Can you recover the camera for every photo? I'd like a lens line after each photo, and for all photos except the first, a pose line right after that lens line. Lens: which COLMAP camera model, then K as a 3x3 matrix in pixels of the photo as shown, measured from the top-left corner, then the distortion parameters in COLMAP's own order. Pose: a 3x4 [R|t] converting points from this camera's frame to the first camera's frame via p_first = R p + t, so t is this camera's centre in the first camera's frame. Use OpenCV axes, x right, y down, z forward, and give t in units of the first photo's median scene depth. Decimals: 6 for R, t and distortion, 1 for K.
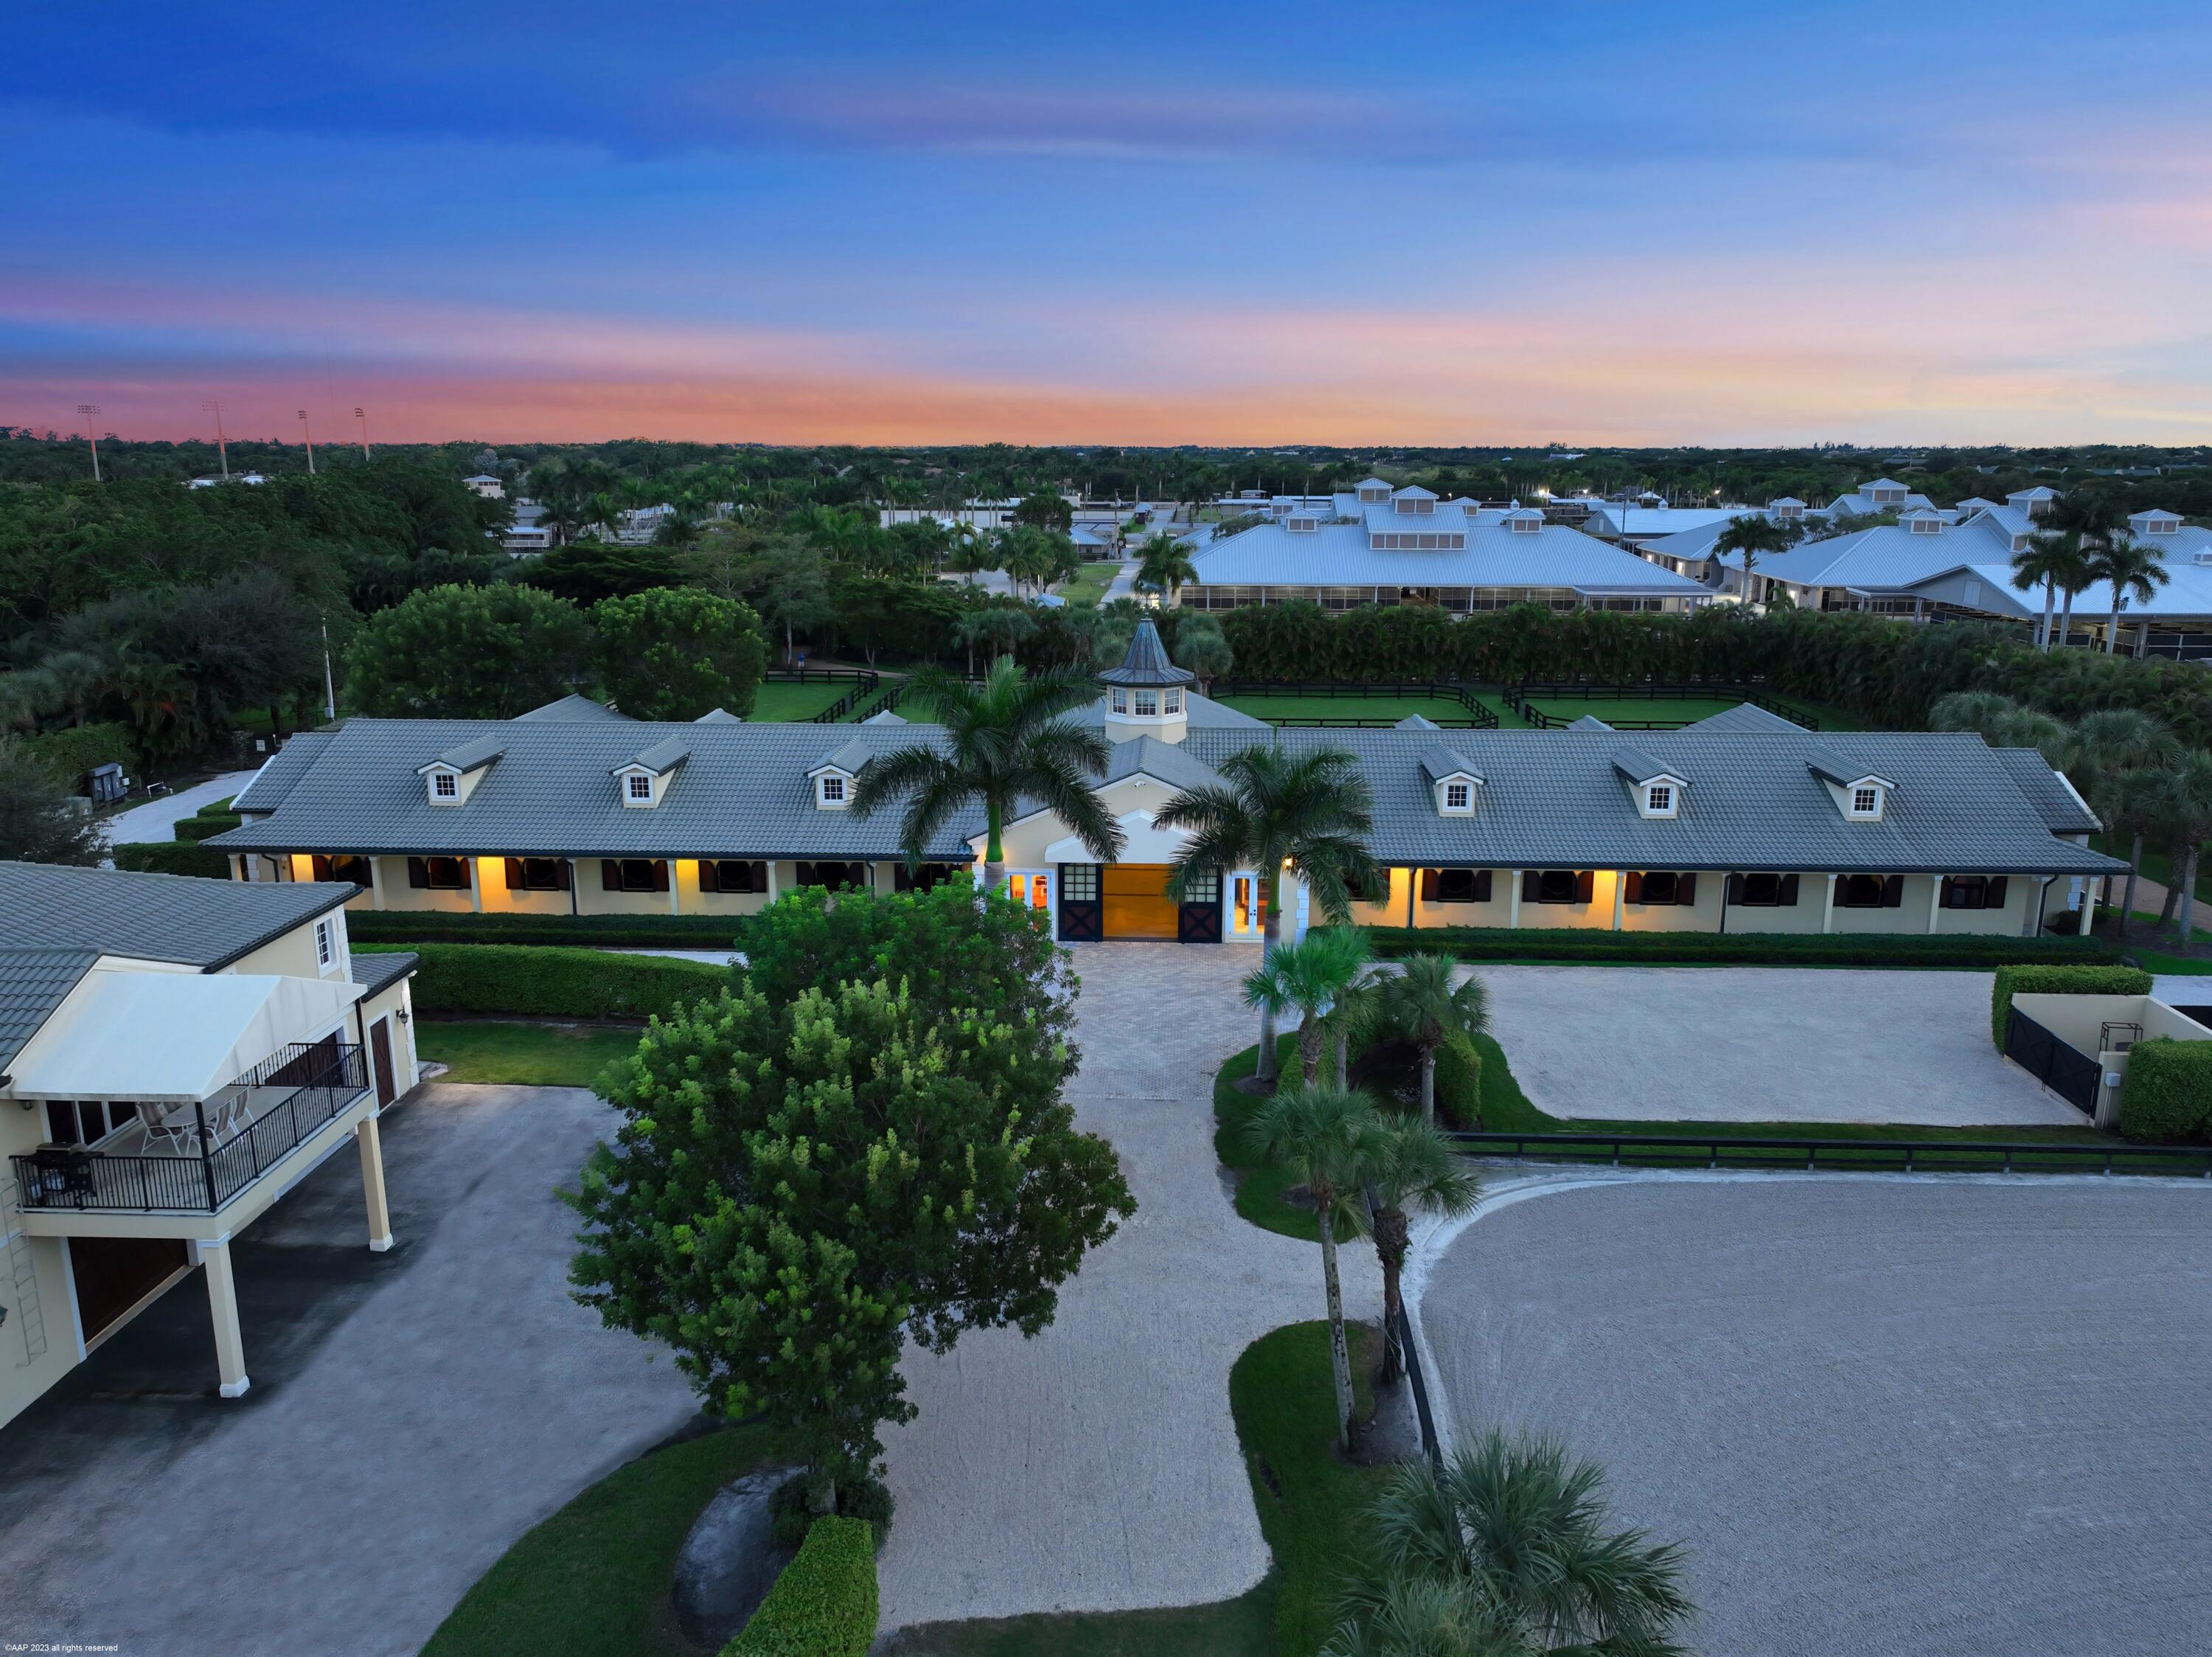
lens RADIAL K [[1540.7, 0, 1071.7], [0, 1540.7, 782.0], [0, 0, 1]] dist [0.006469, -0.000545]
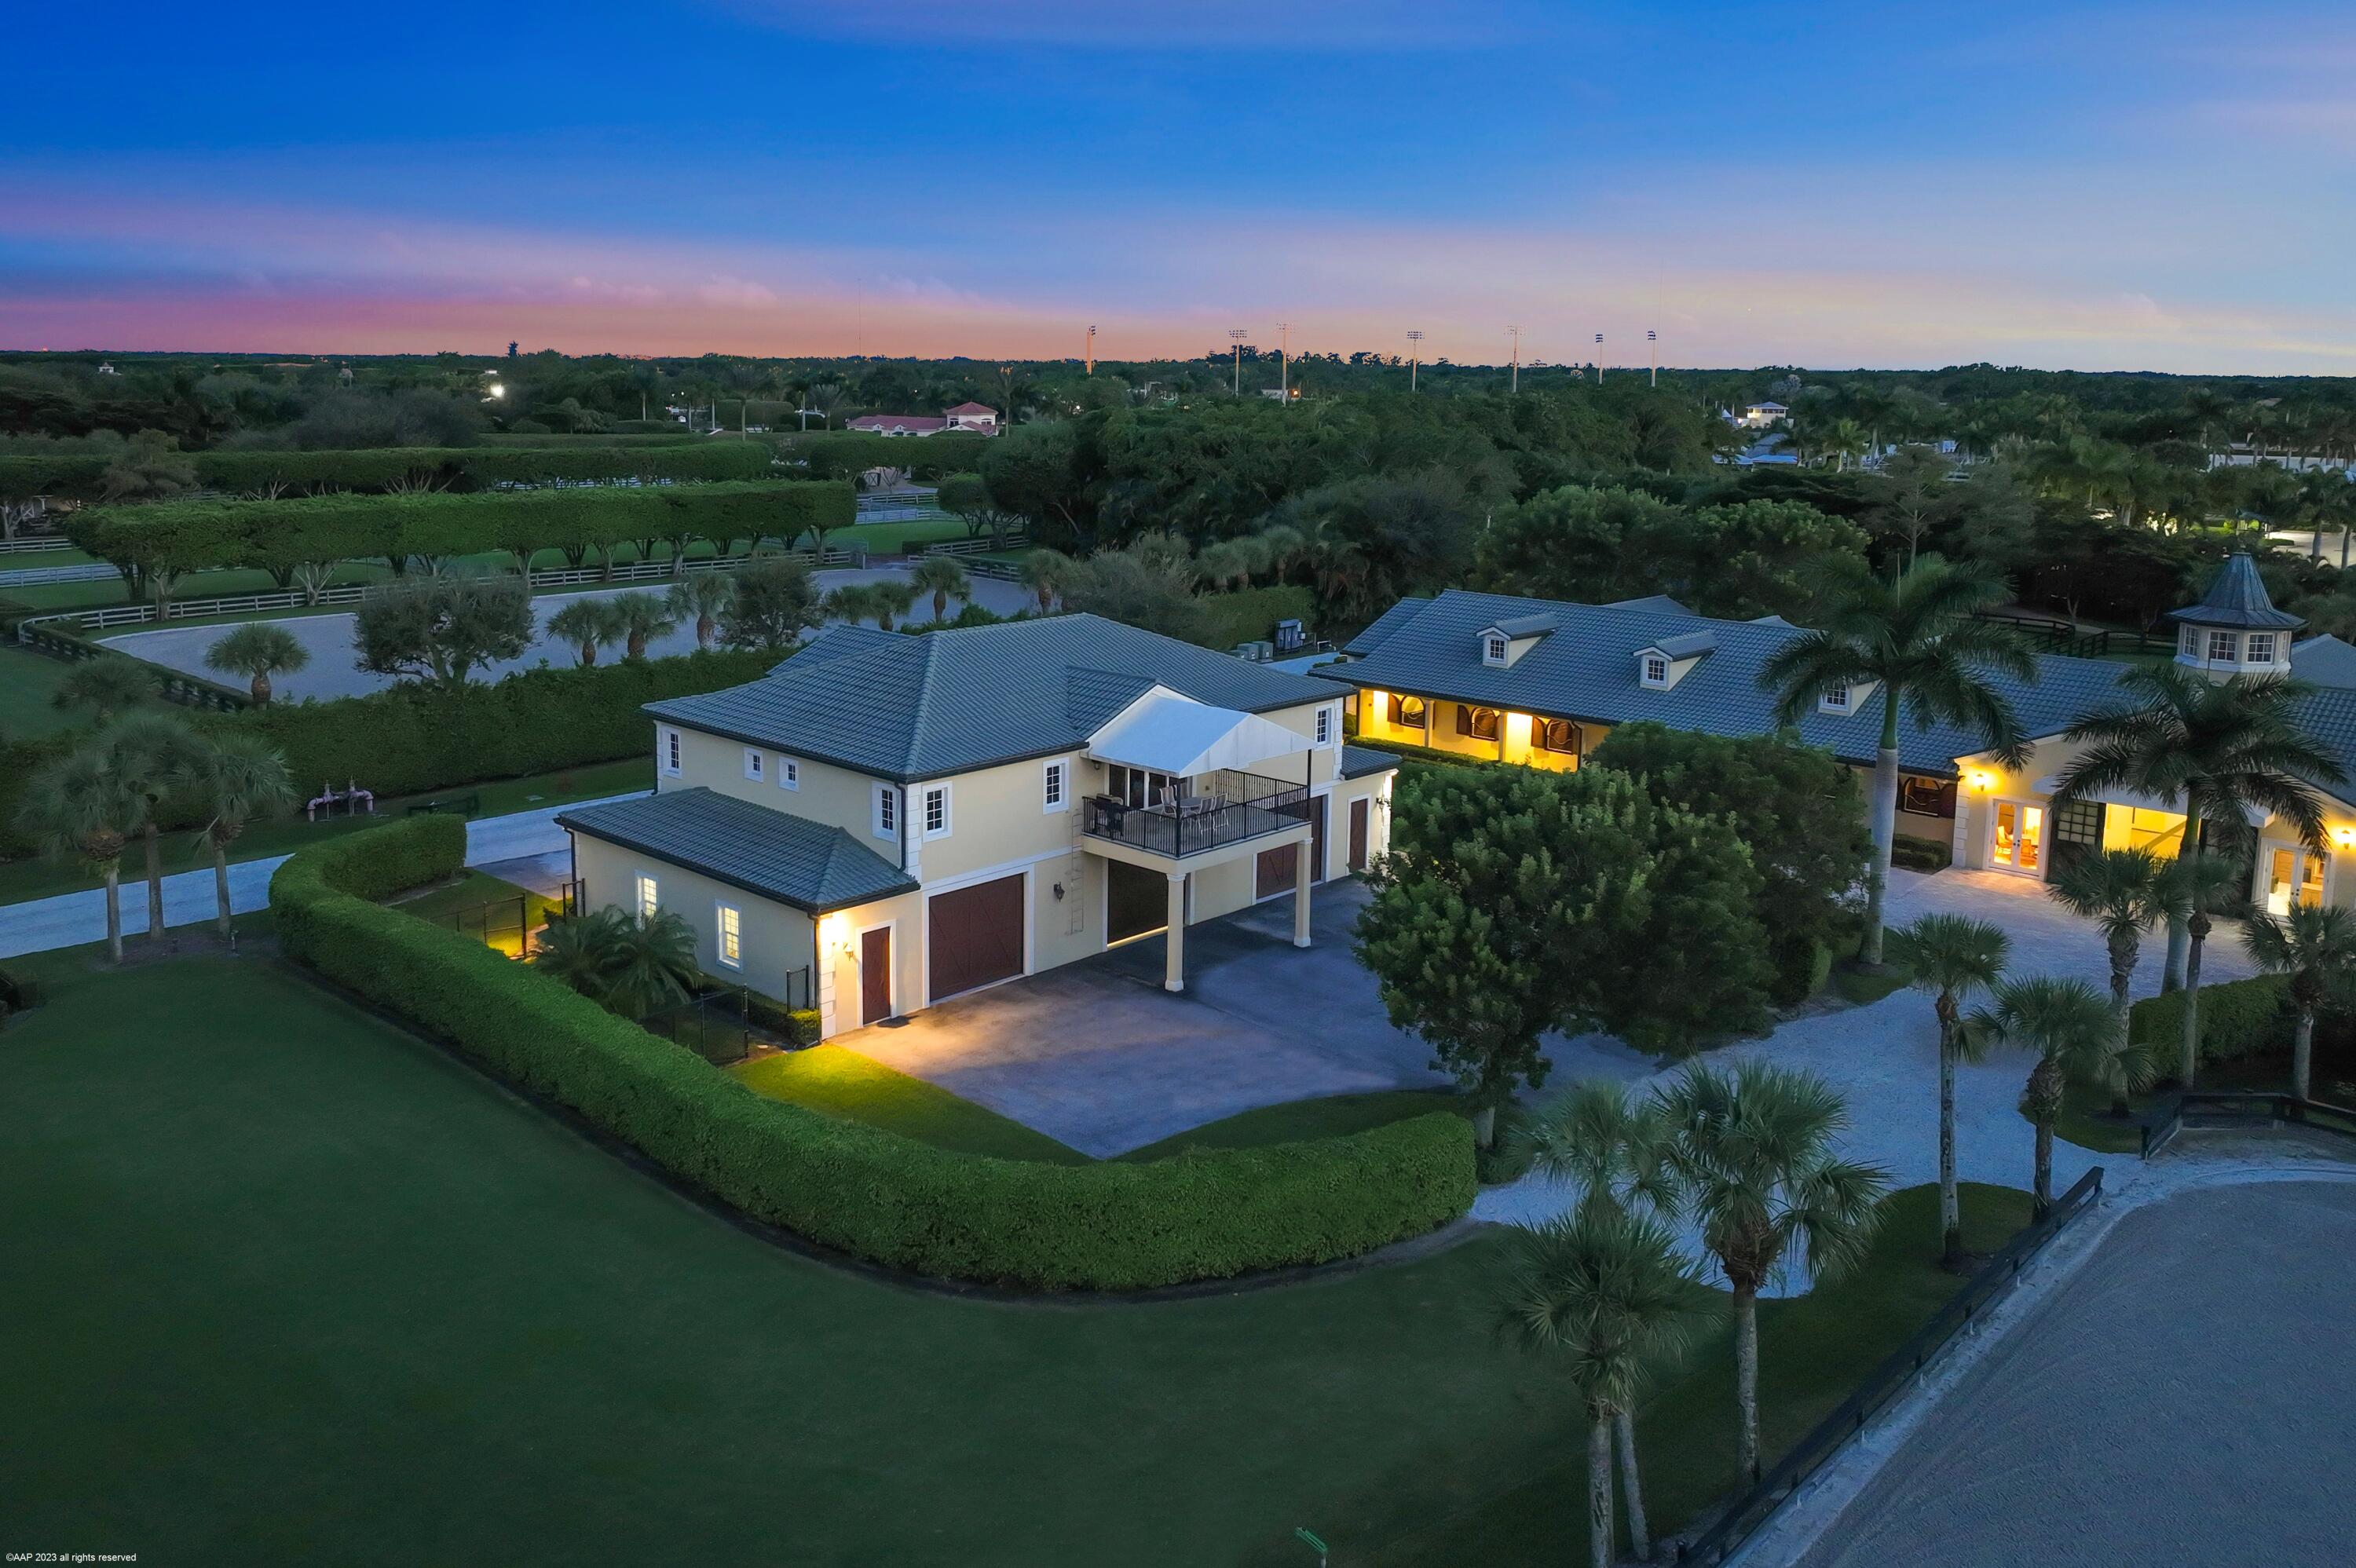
lens RADIAL K [[1774.3, 0, 1164.5], [0, 1774.3, 642.6], [0, 0, 1]] dist [0.005636, 0.000418]
pose [[0.762434, 0.105350, -0.638432, 0.243262], [-0.145923, 0.989234, -0.011028, 0.047640], [0.630397, 0.101570, 0.769599, -0.164233]]
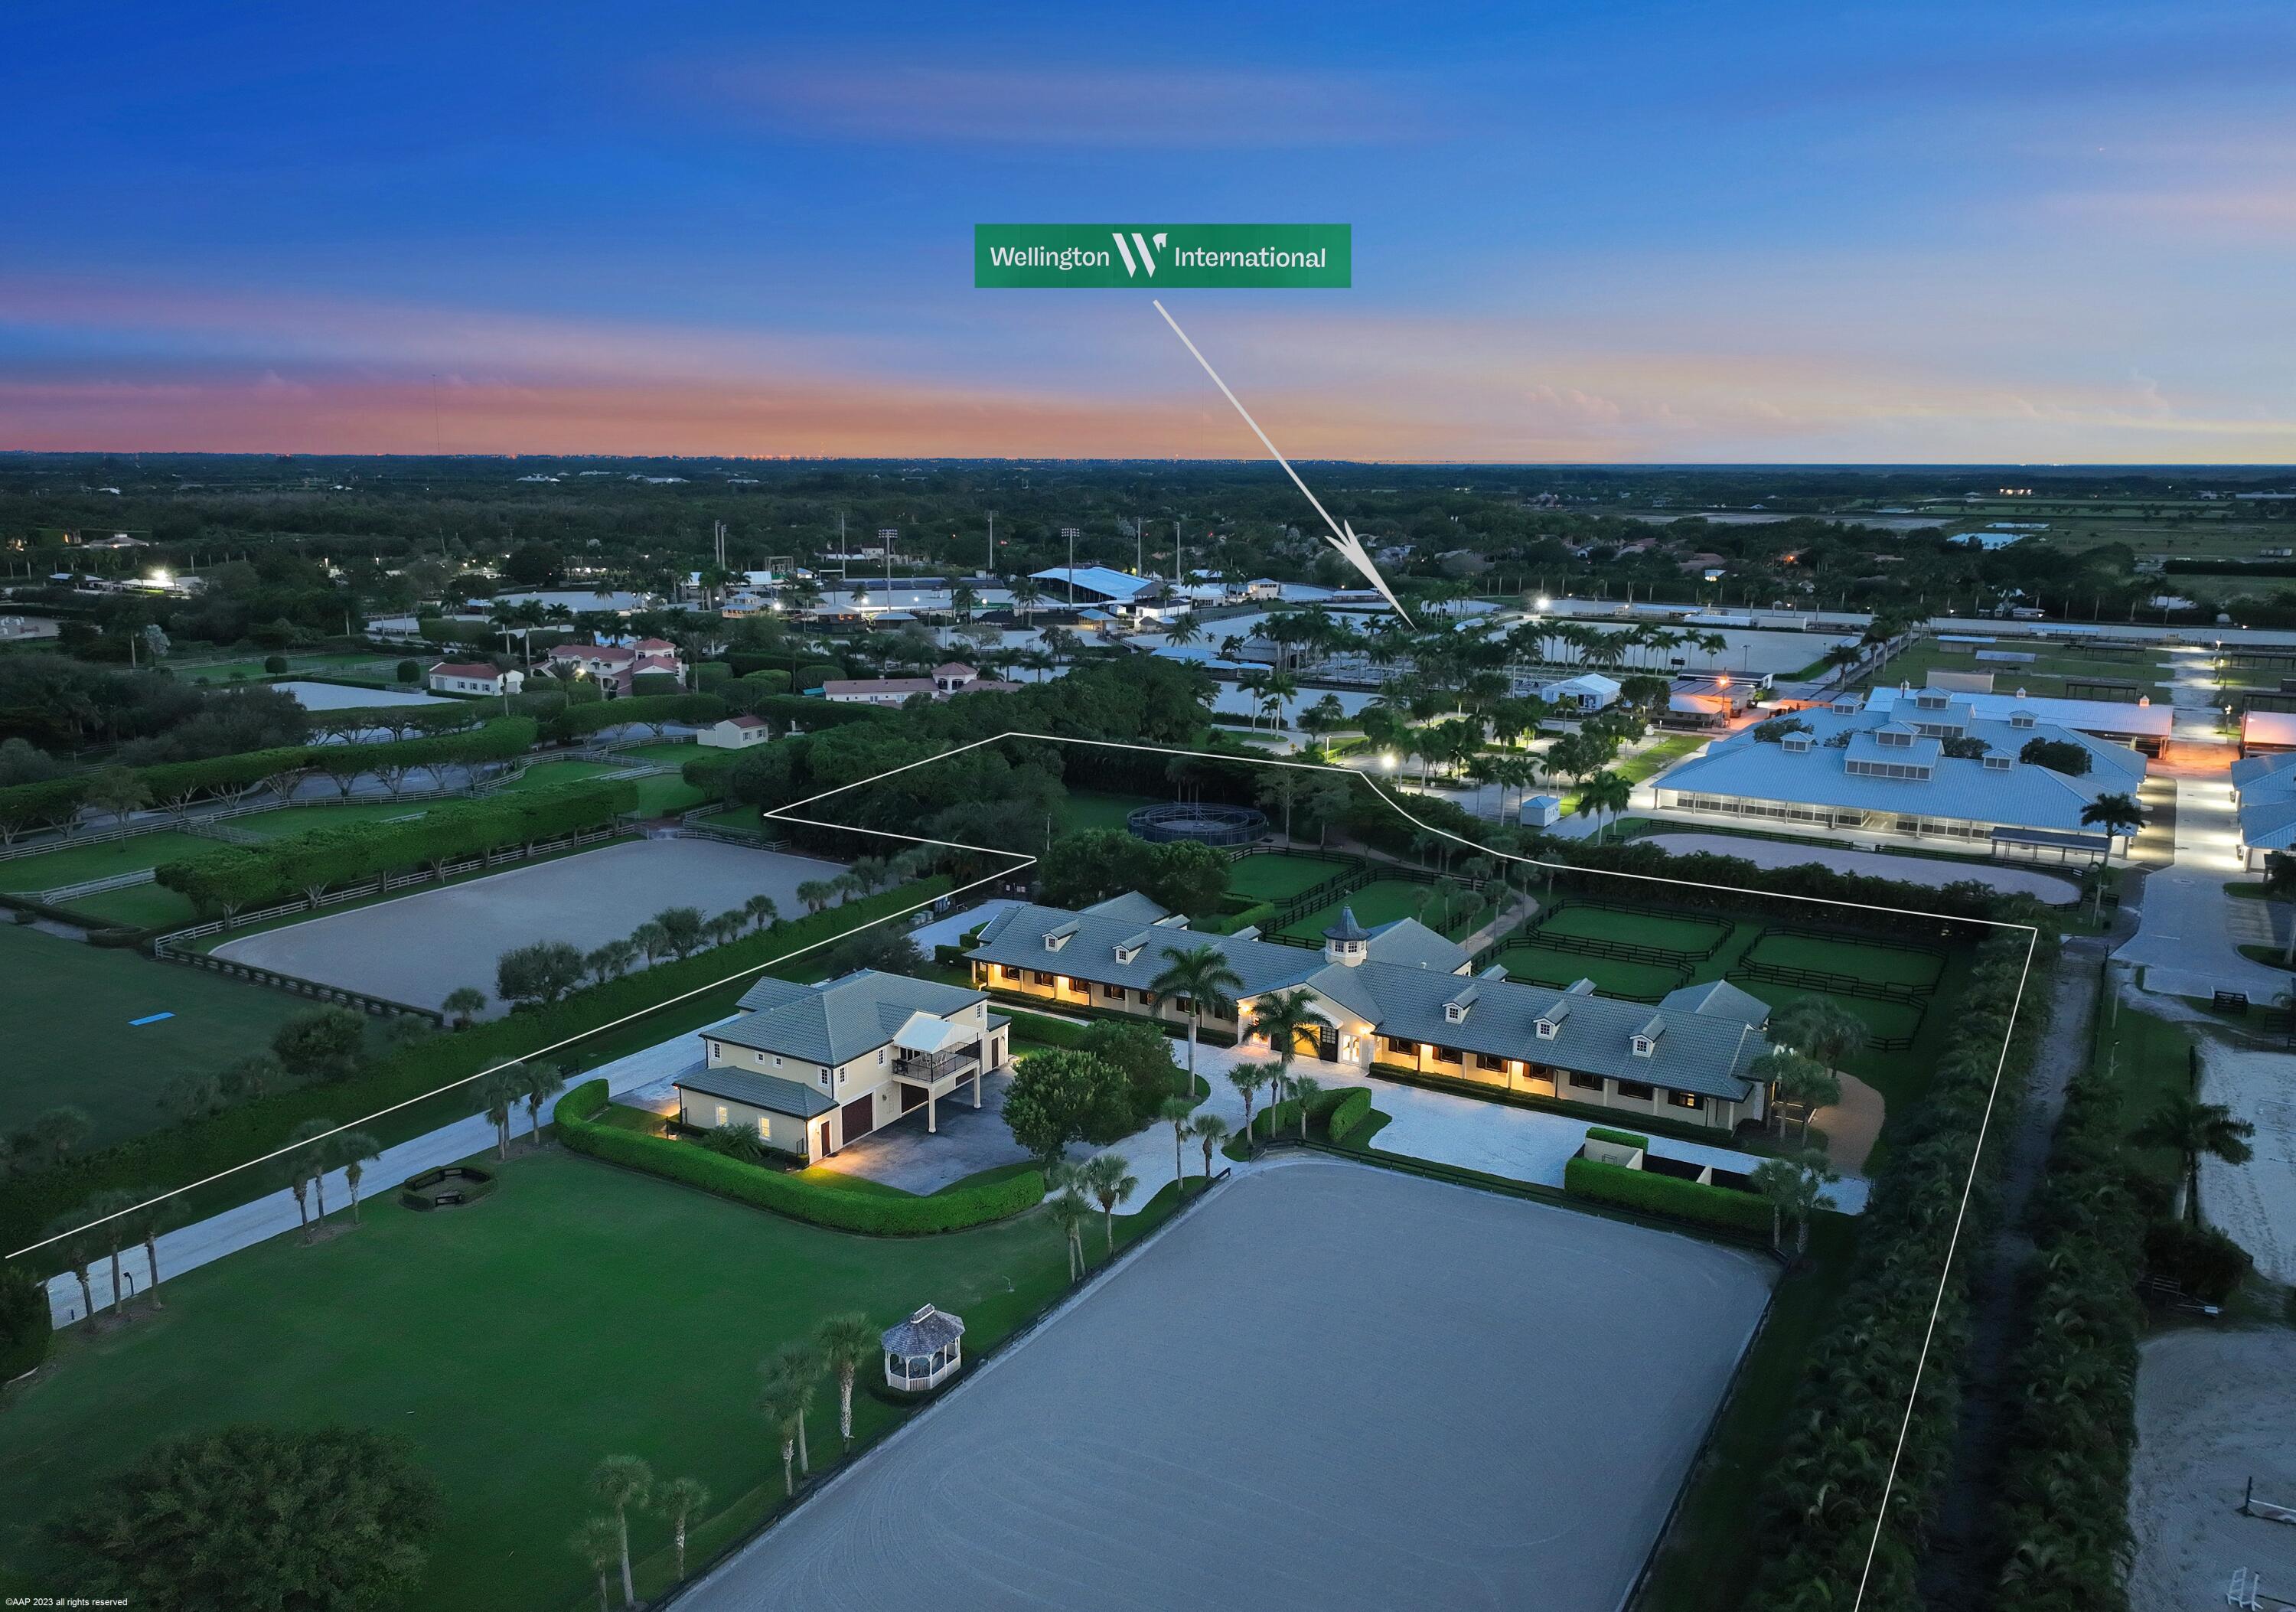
lens RADIAL K [[1647.7, 0, 1125.2], [0, 1647.7, 807.6], [0, 0, 1]] dist [0.005637, -0.002348]
pose [[0.885727, 0.098697, -0.453593, 0.842043], [-0.101342, 0.994679, 0.018541, -0.267811], [0.453010, 0.029546, 0.891016, -1.246655]]
